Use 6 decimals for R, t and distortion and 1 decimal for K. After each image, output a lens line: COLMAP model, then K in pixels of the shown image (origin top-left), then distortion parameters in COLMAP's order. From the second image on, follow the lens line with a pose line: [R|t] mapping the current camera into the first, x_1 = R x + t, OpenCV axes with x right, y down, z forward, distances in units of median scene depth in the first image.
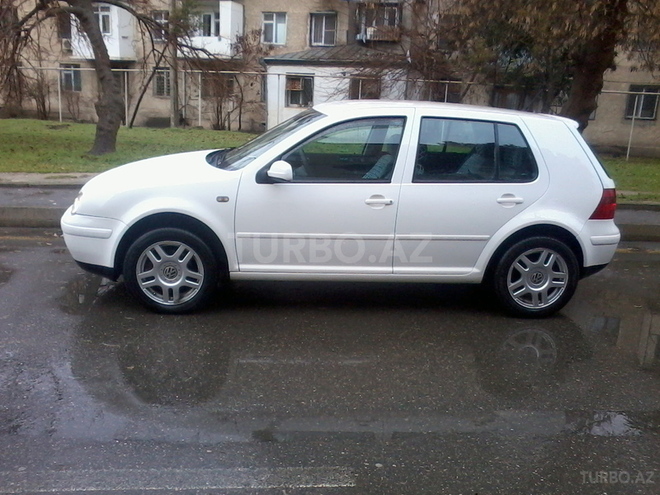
lens RADIAL K [[656.6, 0, 330.0], [0, 656.6, 247.5], [0, 0, 1]] dist [-0.033680, -0.019317]
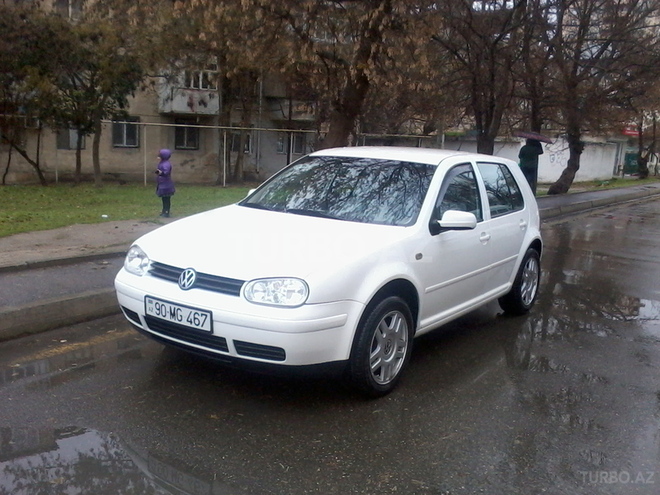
lens RADIAL K [[641.0, 0, 389.7], [0, 641.0, 247.6], [0, 0, 1]] dist [-0.166754, 0.110269]
pose [[0.583380, -0.140264, 0.799996, -0.866449], [0.164244, 0.984999, 0.052929, -0.131284], [-0.795419, 0.100517, 0.597666, 0.441540]]
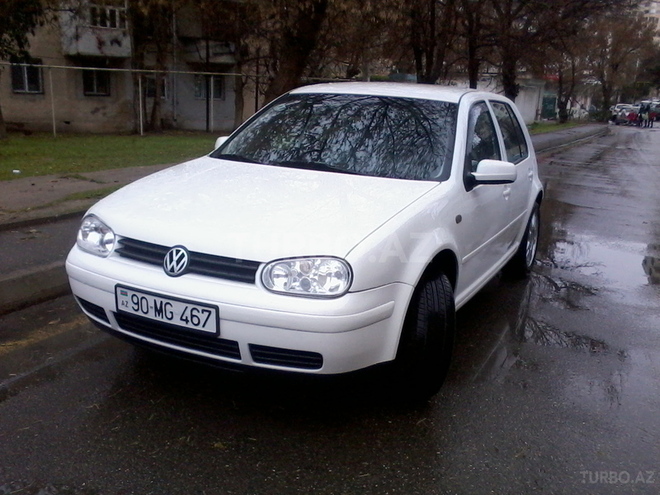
lens RADIAL K [[637.6, 0, 343.0], [0, 637.6, 275.1], [0, 0, 1]] dist [-0.059947, 0.037336]
pose [[0.535733, -0.254355, 0.805167, -0.783198], [0.181370, 0.965958, 0.184472, -0.158684], [-0.824679, 0.047206, 0.563628, 0.653470]]
